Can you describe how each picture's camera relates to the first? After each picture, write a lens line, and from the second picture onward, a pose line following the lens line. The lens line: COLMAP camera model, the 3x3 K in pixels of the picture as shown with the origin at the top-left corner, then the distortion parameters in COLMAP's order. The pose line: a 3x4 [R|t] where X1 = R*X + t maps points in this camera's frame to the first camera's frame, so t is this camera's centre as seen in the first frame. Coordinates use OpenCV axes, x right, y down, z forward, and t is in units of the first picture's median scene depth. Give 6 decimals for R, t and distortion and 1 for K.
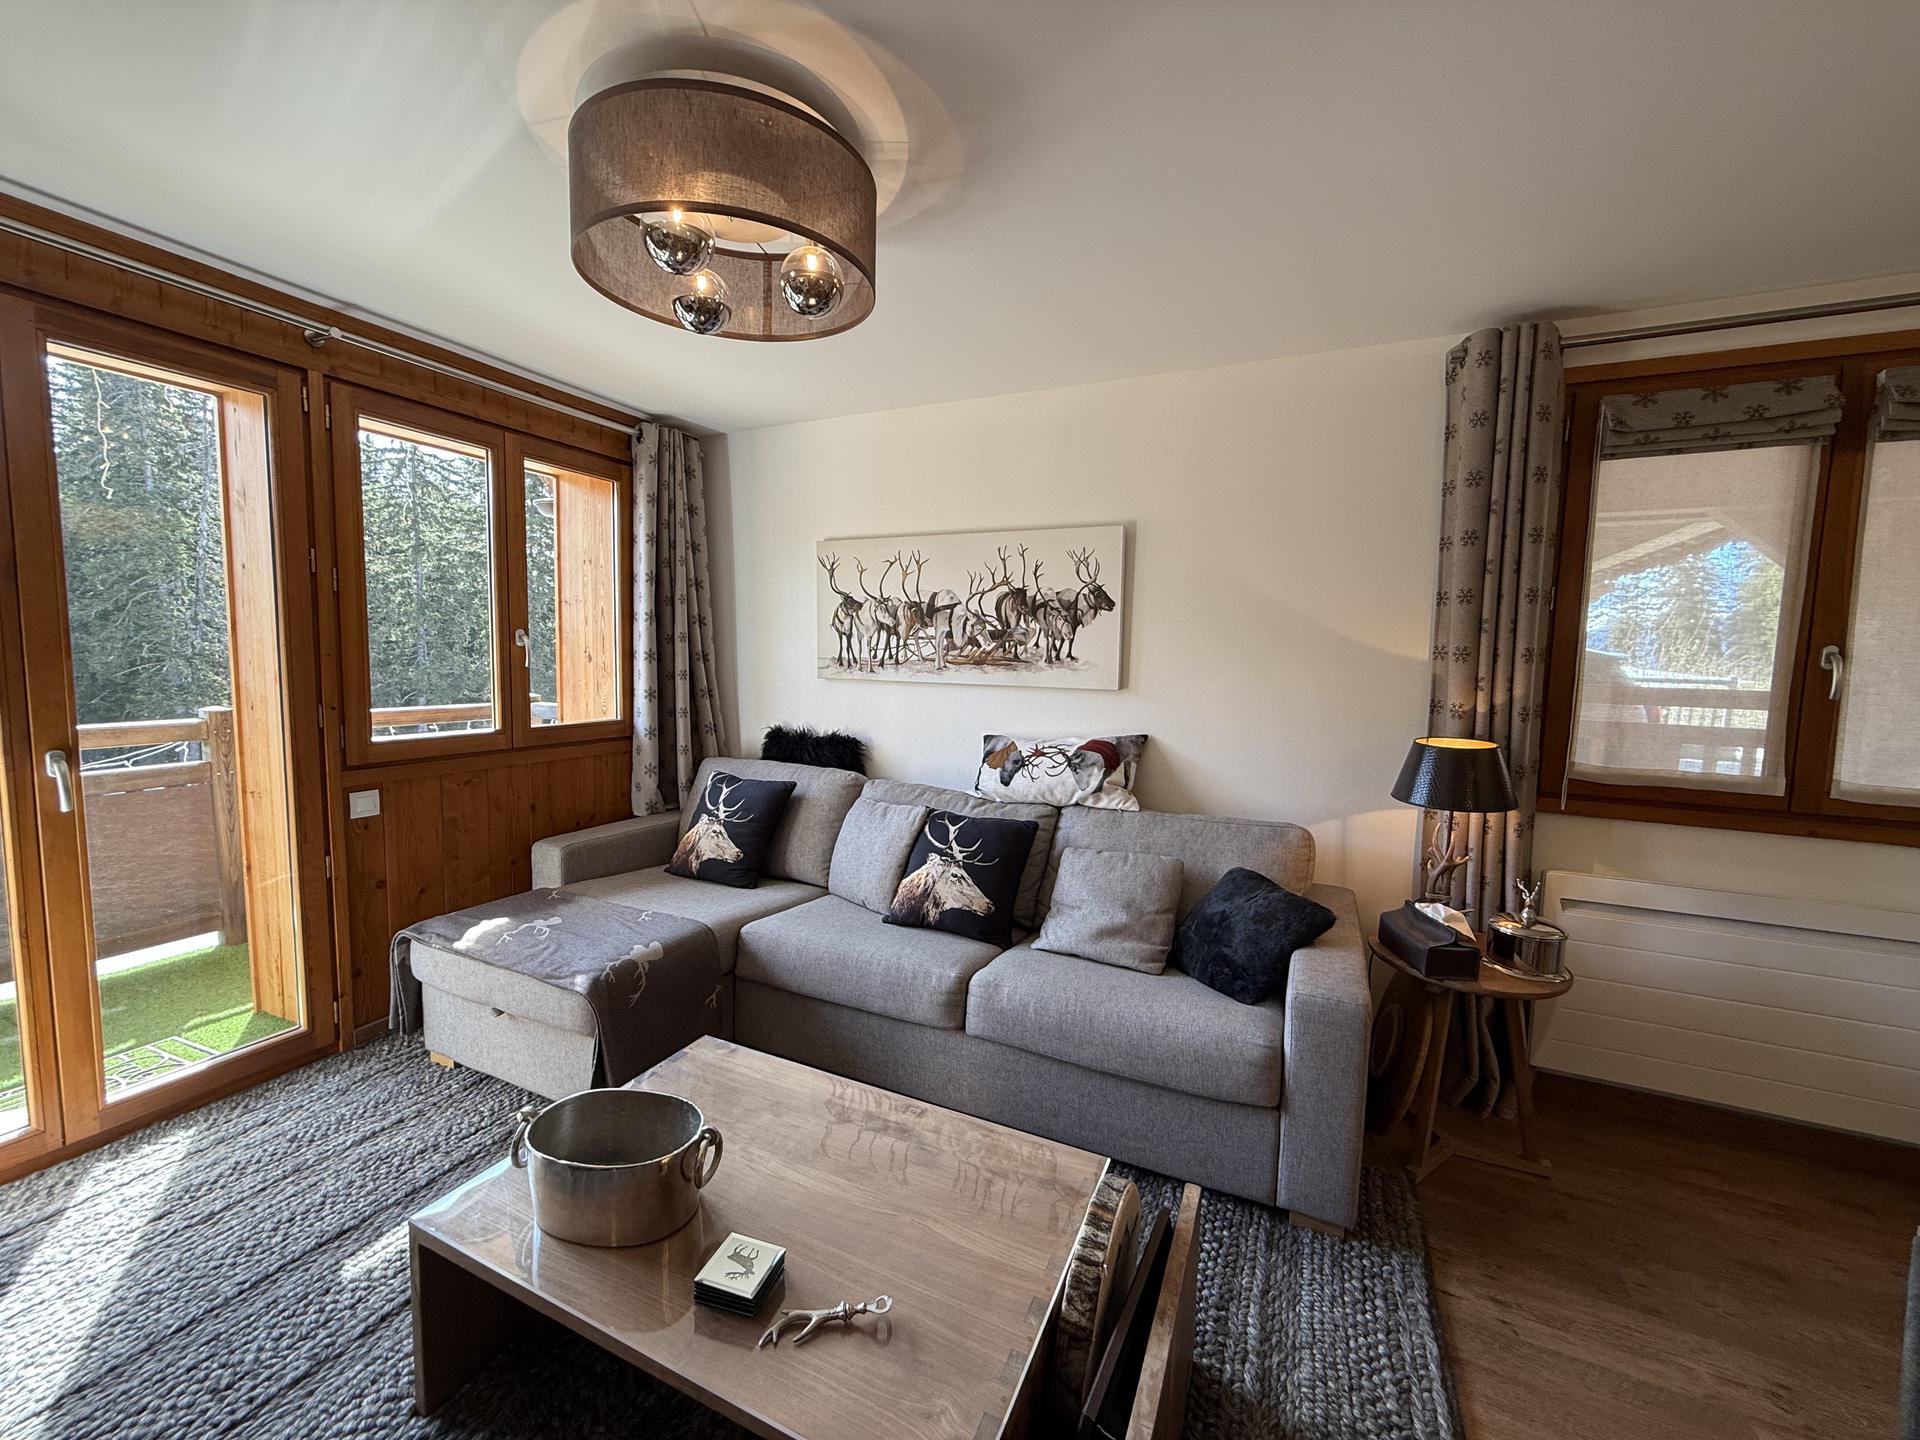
lens RADIAL K [[761.2, 0, 951.8], [0, 761.2, 718.9], [0, 0, 1]] dist [0.000222, -0.000143]
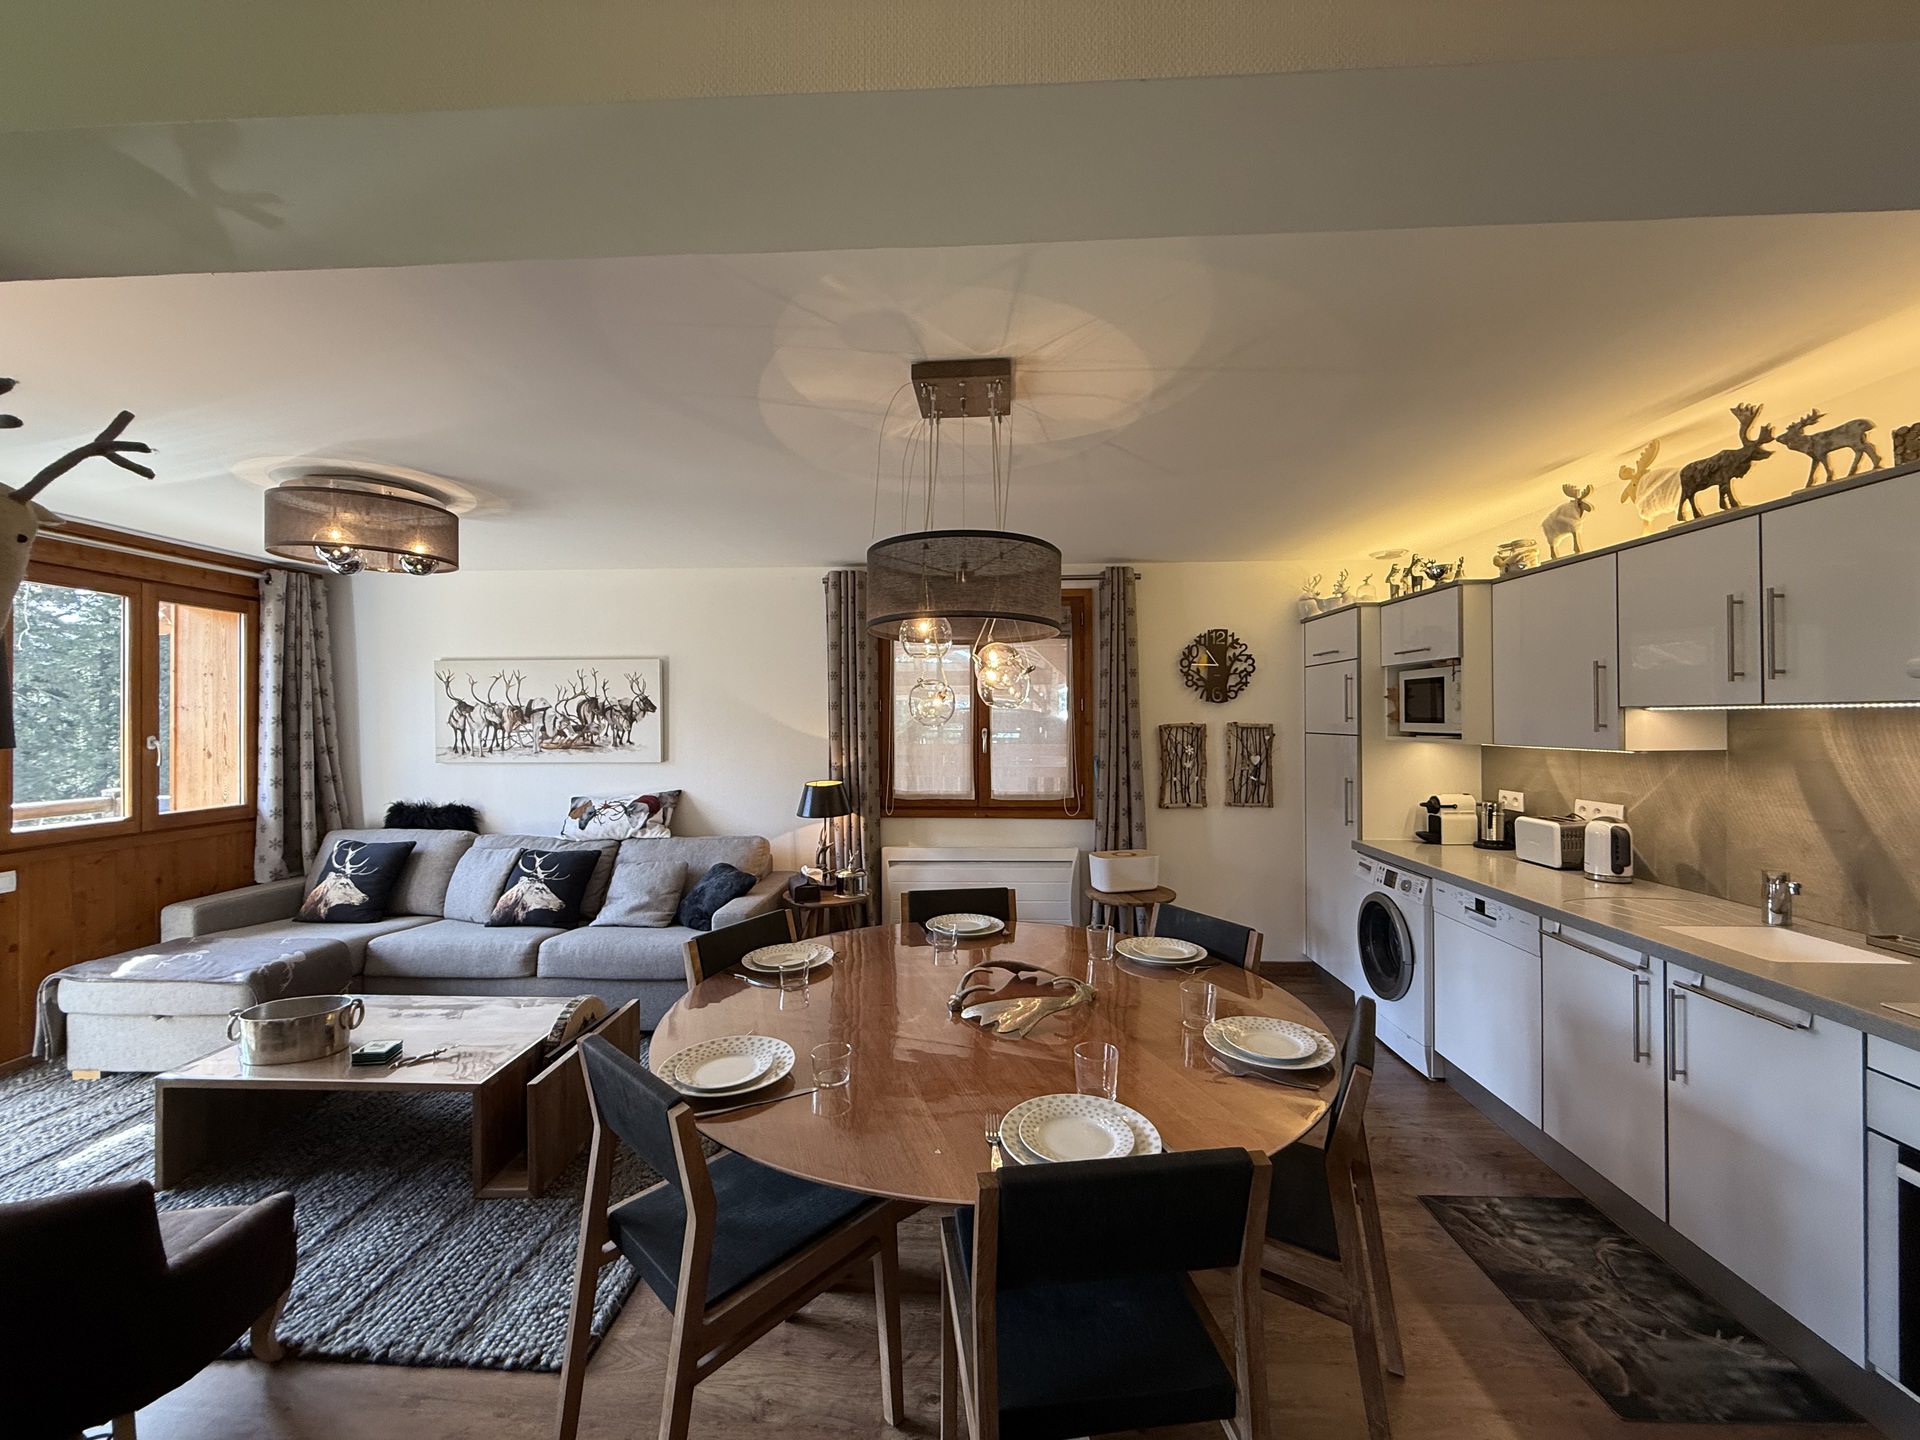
lens RADIAL K [[761.2, 0, 951.8], [0, 761.2, 718.9], [0, 0, 1]] dist [0.000222, -0.000143]
pose [[0.920243, -0.023974, 0.390611, 0.155337], [0.056787, 0.995738, -0.072671, 0.020110], [-0.387204, 0.089056, 0.917683, -0.657867]]
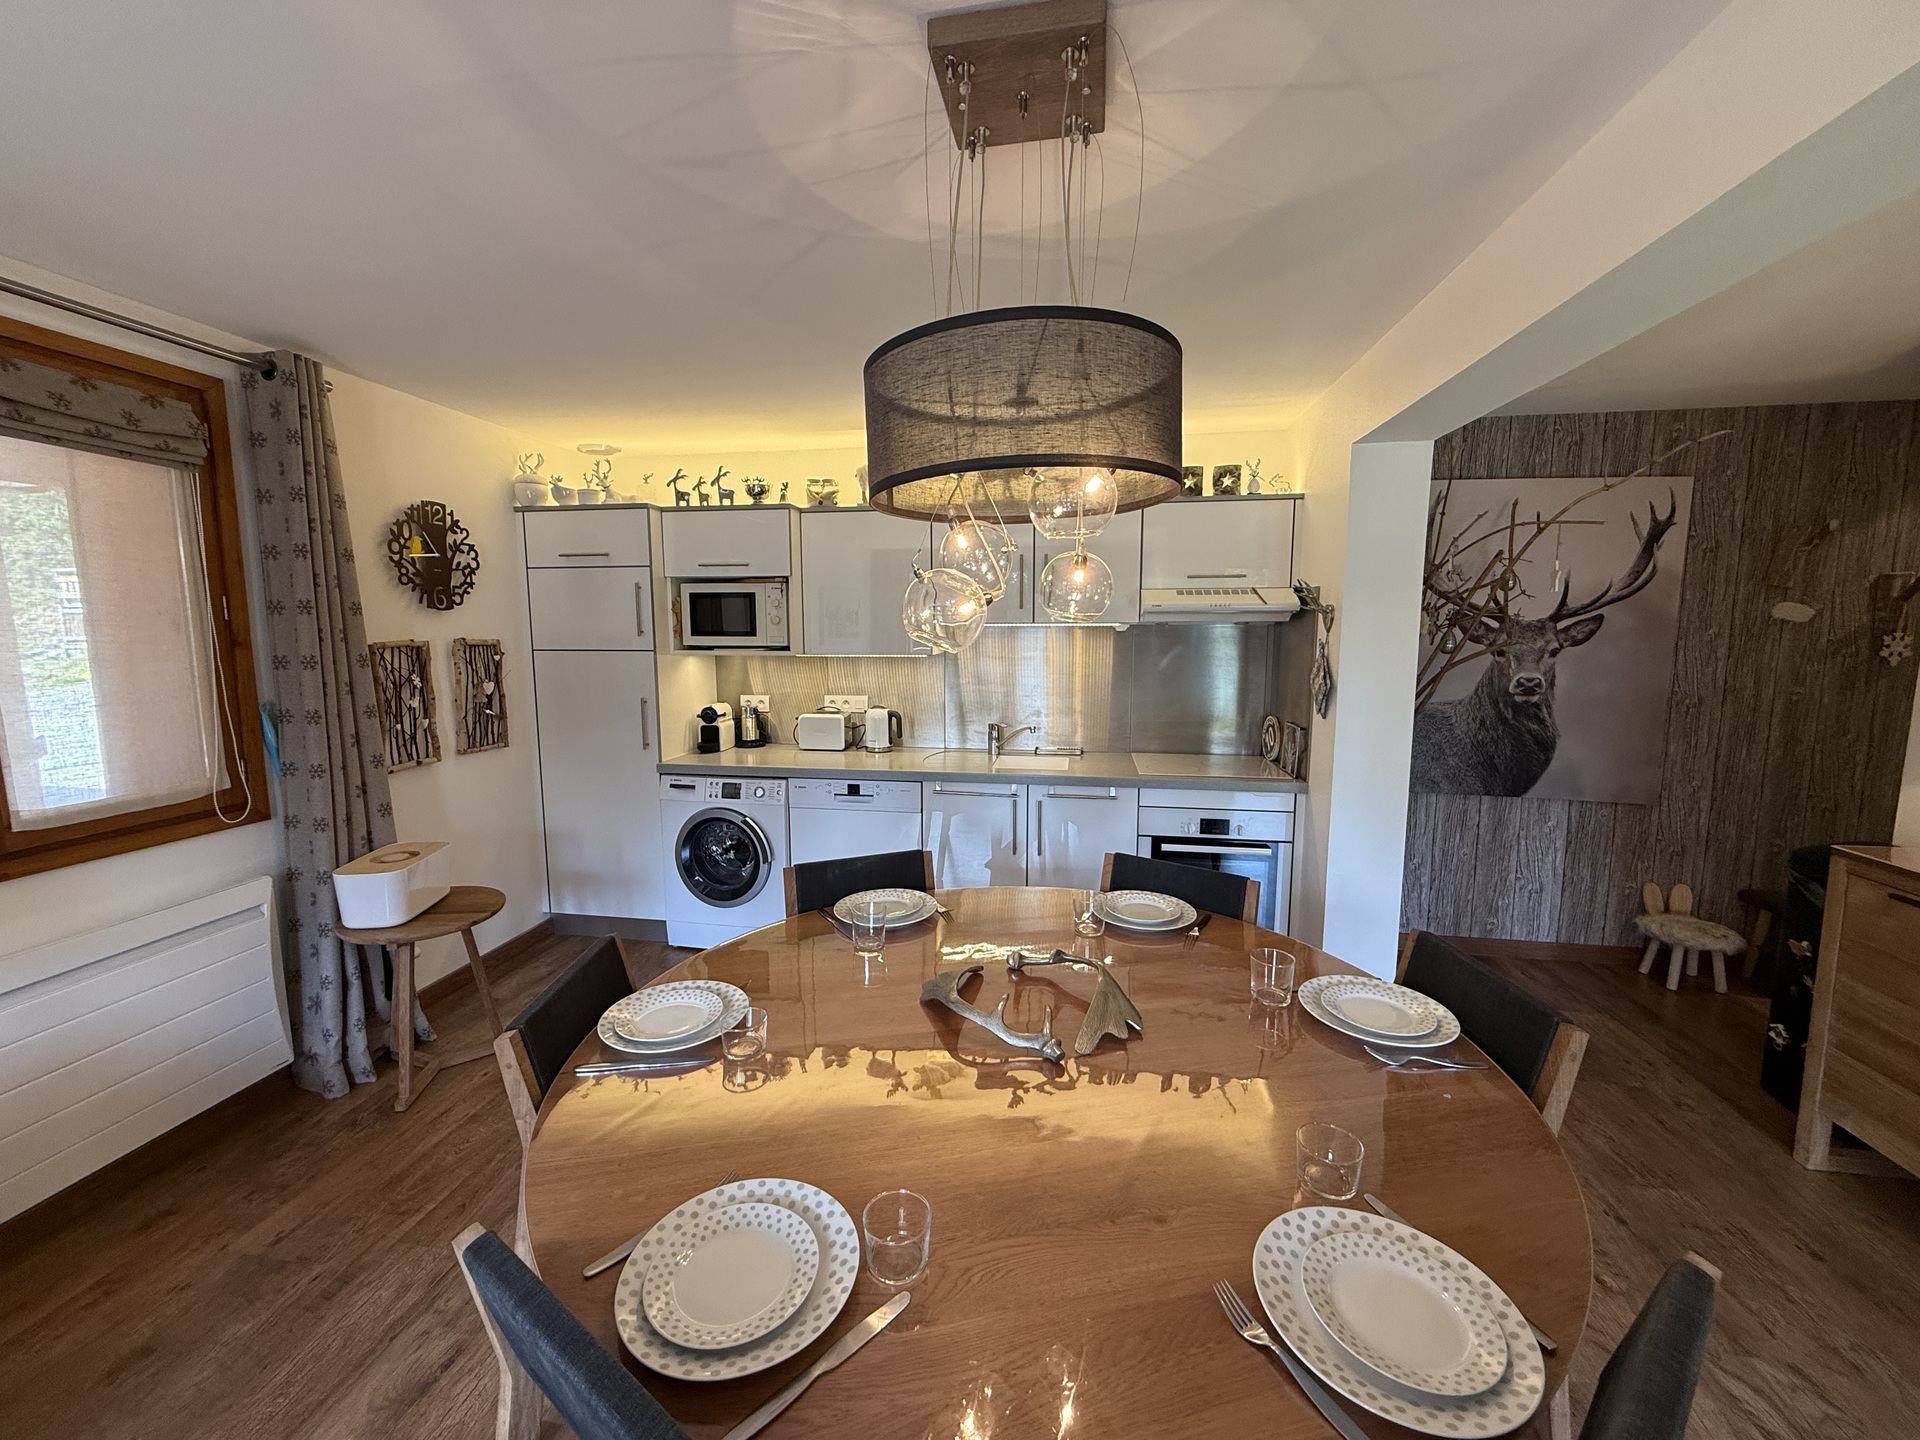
lens RADIAL K [[761.2, 0, 951.8], [0, 761.2, 718.9], [0, 0, 1]] dist [0.000222, -0.000143]
pose [[-0.281890, -0.136410, 0.949700, 0.019079], [0.080330, 0.983010, 0.165038, -0.058818], [-0.956078, 0.122812, -0.266143, 0.125339]]
